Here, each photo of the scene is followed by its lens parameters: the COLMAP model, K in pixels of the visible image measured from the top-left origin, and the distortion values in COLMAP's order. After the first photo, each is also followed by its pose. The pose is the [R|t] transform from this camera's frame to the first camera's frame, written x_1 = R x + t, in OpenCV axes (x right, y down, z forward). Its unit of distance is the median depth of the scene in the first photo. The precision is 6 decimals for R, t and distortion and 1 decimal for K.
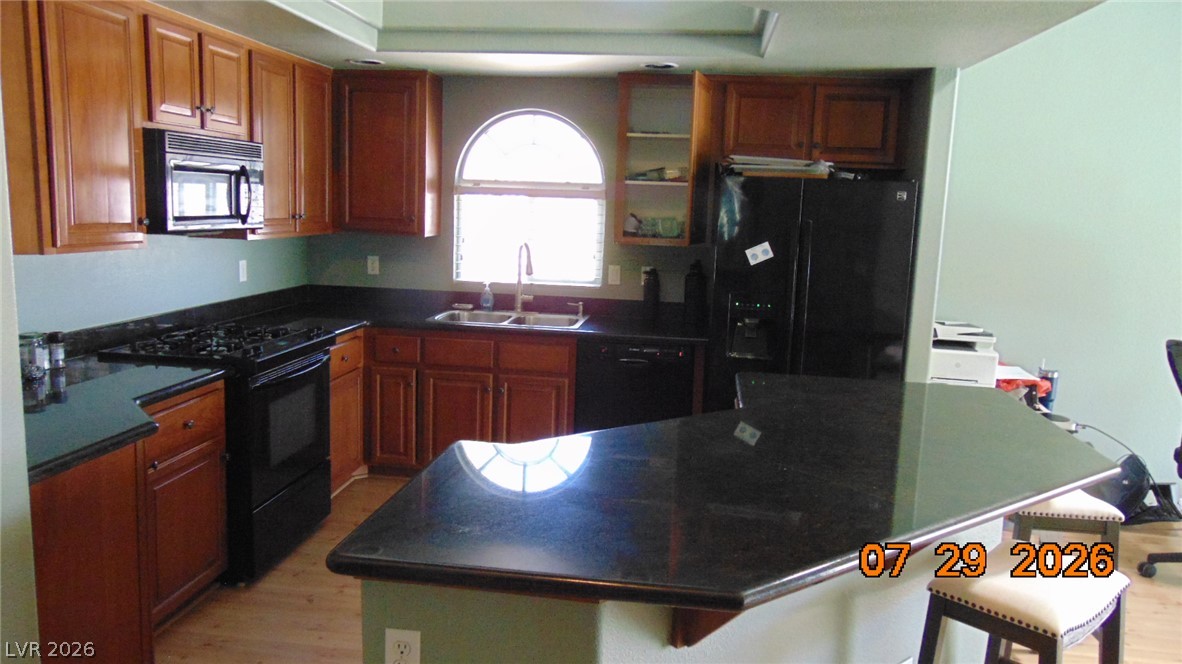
lens RADIAL K [[871.1, 0, 581.9], [0, 871.1, 332.7], [0, 0, 1]] dist [-0.051179, 0.081766]
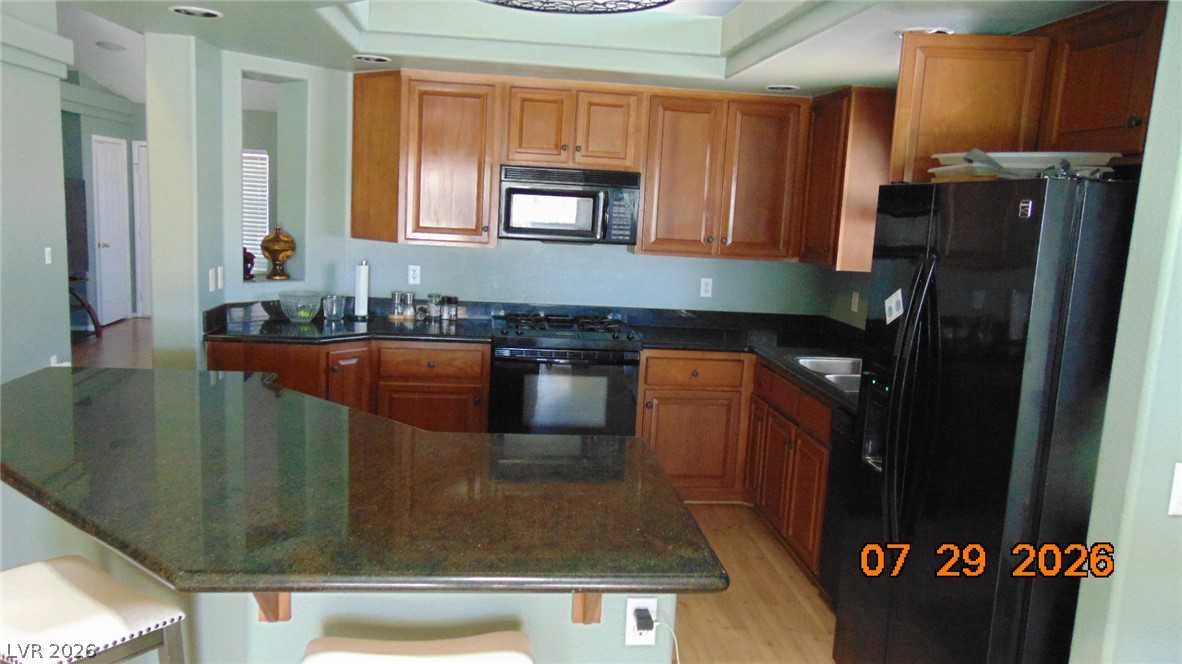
lens RADIAL K [[871.1, 0, 581.9], [0, 871.1, 332.7], [0, 0, 1]] dist [-0.051179, 0.081766]
pose [[0.227171, 0.119559, -0.966488, 0.752249], [-0.190453, 0.978726, 0.076307, -0.077184], [0.955050, 0.166736, 0.245109, 0.637459]]
